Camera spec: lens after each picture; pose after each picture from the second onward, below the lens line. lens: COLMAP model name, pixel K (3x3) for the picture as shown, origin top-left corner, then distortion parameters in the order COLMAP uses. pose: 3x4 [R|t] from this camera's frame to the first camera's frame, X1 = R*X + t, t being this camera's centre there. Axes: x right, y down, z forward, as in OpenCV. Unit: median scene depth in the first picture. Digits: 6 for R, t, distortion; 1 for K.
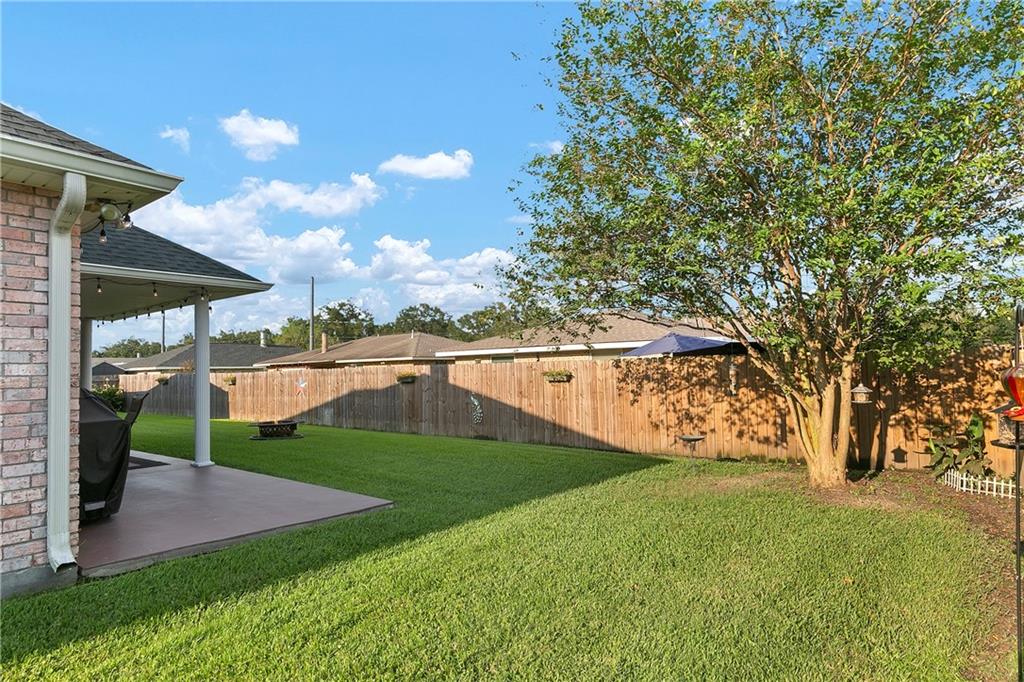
lens RADIAL K [[579.5, 0, 516.5], [0, 579.5, 347.2], [0, 0, 1]] dist [0.025354, 0.000306]
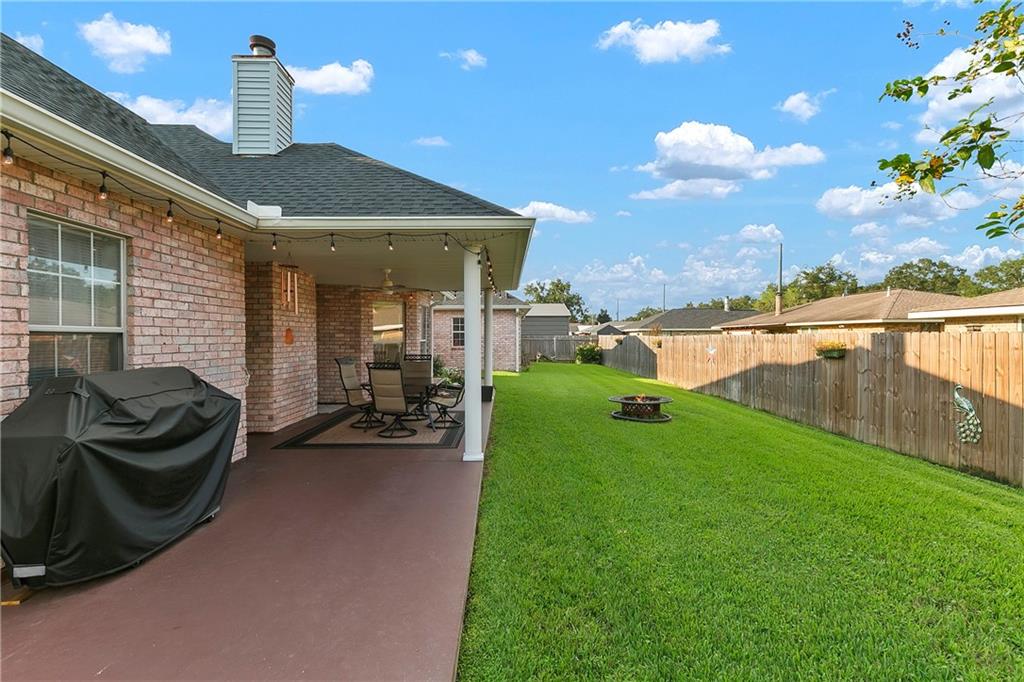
lens RADIAL K [[465.6, 0, 522.5], [0, 465.6, 341.3], [0, 0, 1]] dist [0.001552, 0.000169]
pose [[0.641534, 0.026424, -0.766639, -0.002594], [0.022154, 0.998351, 0.052950, 0.003353], [0.766775, -0.050953, 0.639891, 0.280789]]
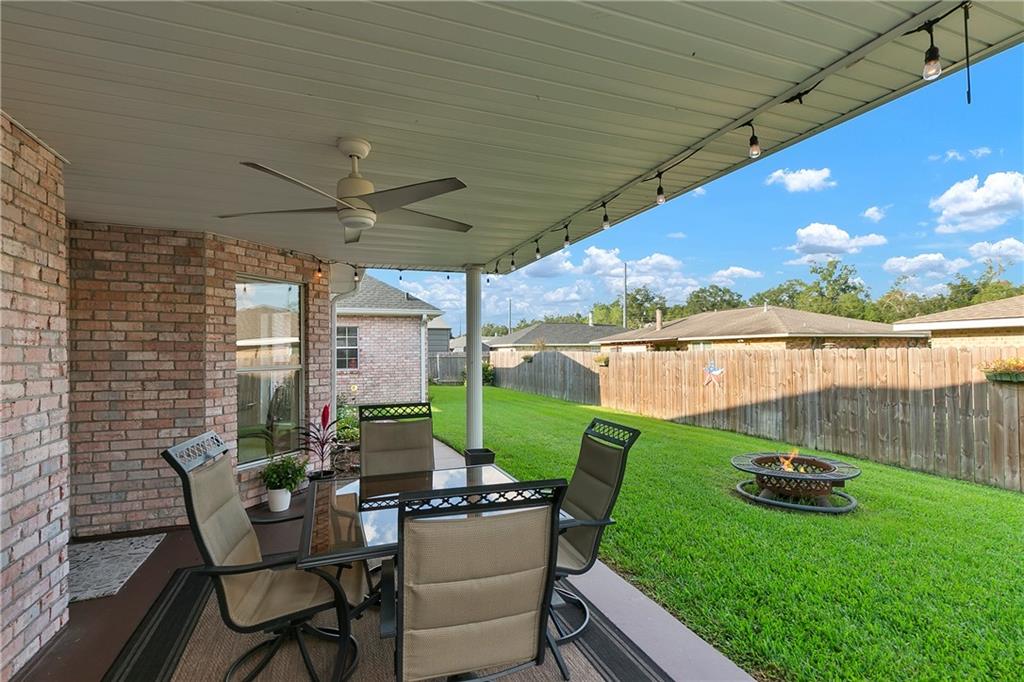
lens RADIAL K [[465.6, 0, 511.2], [0, 465.6, 347.6], [0, 0, 1]] dist [0.001552, 0.000169]
pose [[0.863346, 0.008708, -0.504538, -0.268154], [0.012640, 0.999164, 0.038874, 0.009619], [0.504455, -0.039939, 0.862514, 0.356637]]
